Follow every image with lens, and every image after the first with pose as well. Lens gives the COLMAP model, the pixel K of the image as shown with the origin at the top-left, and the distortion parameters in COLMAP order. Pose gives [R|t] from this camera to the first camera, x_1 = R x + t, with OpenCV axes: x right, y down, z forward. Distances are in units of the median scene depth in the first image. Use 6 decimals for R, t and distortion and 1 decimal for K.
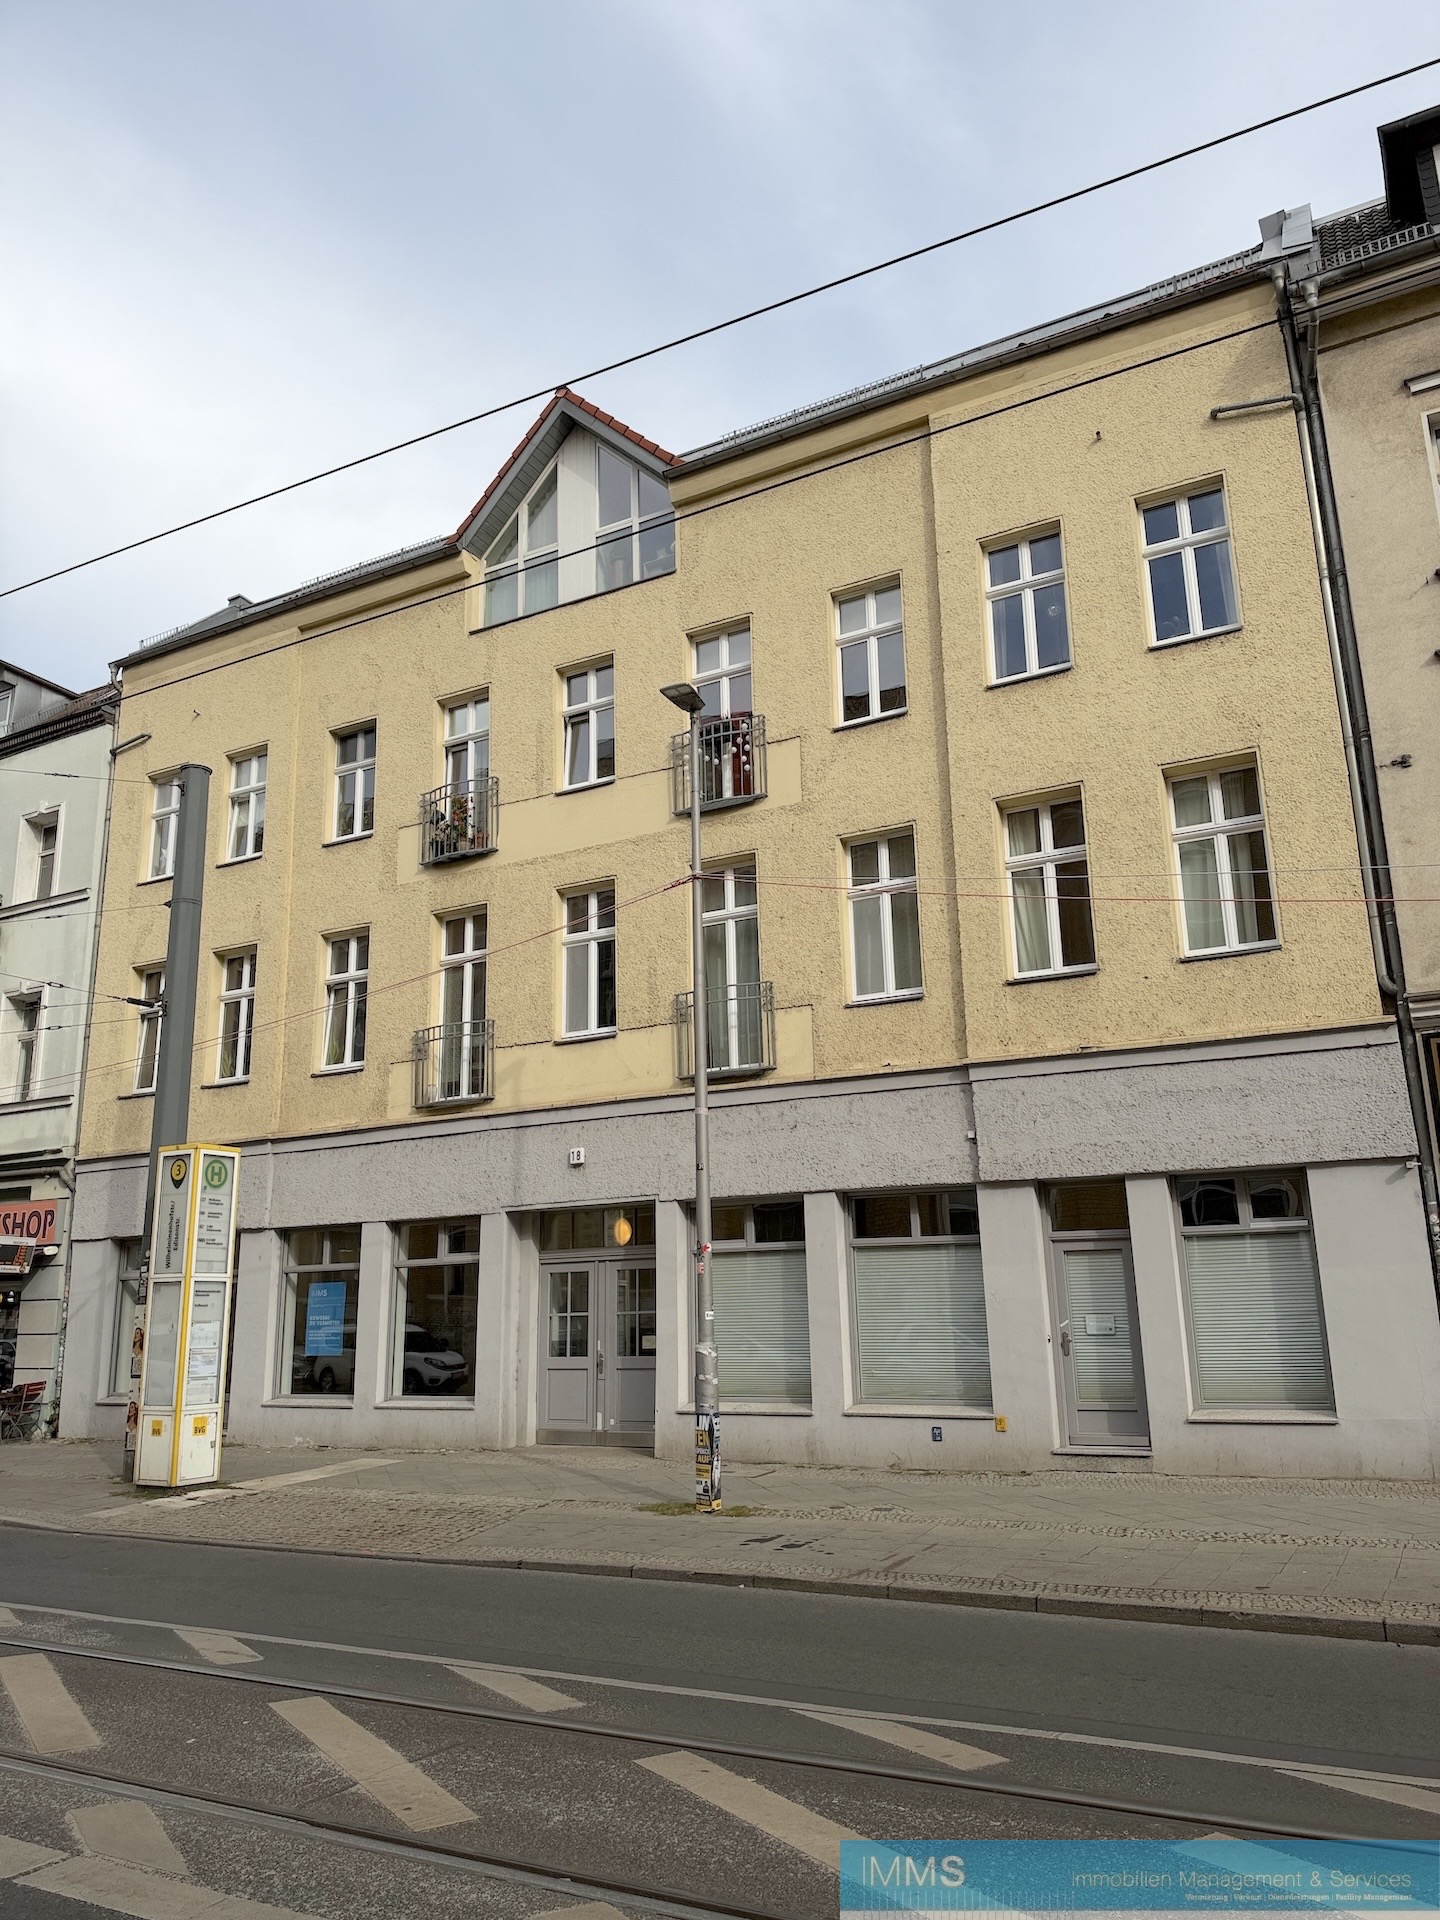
lens RADIAL K [[1423.6, 0, 711.9], [0, 1423.6, 960.7], [0, 0, 1]] dist [0.182023, -0.453157]
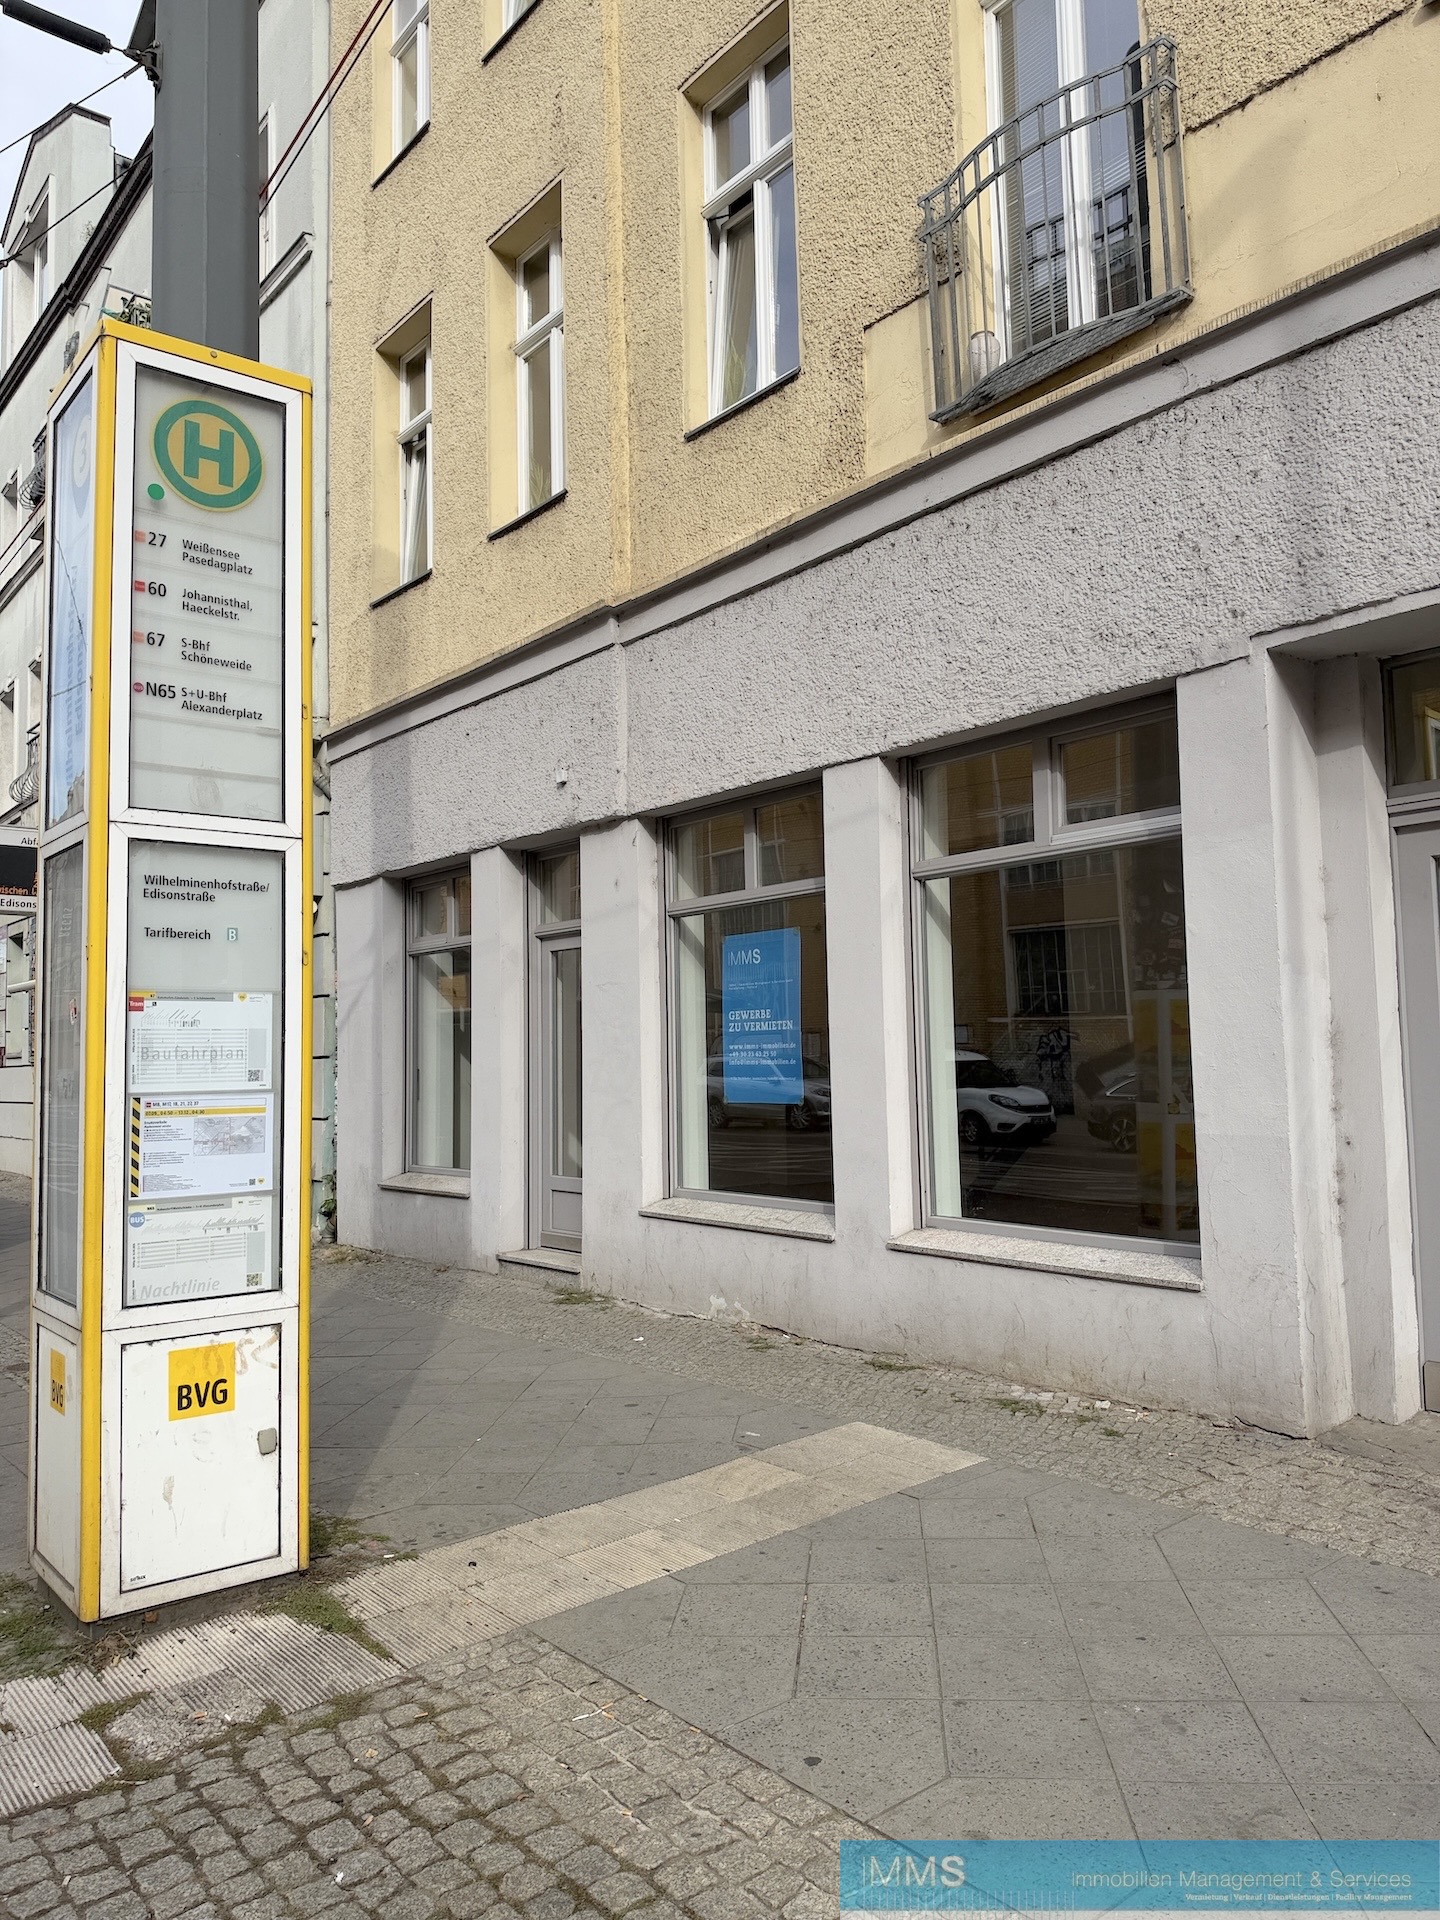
lens RADIAL K [[1407.2, 0, 715.2], [0, 1407.2, 951.2], [0, 0, 1]] dist [0.003015, -0.009498]
pose [[0.931253, -0.028139, -0.363286, -0.139018], [0.089924, 0.983923, 0.154302, 0.172269], [0.353103, -0.176362, 0.918811, 0.654822]]
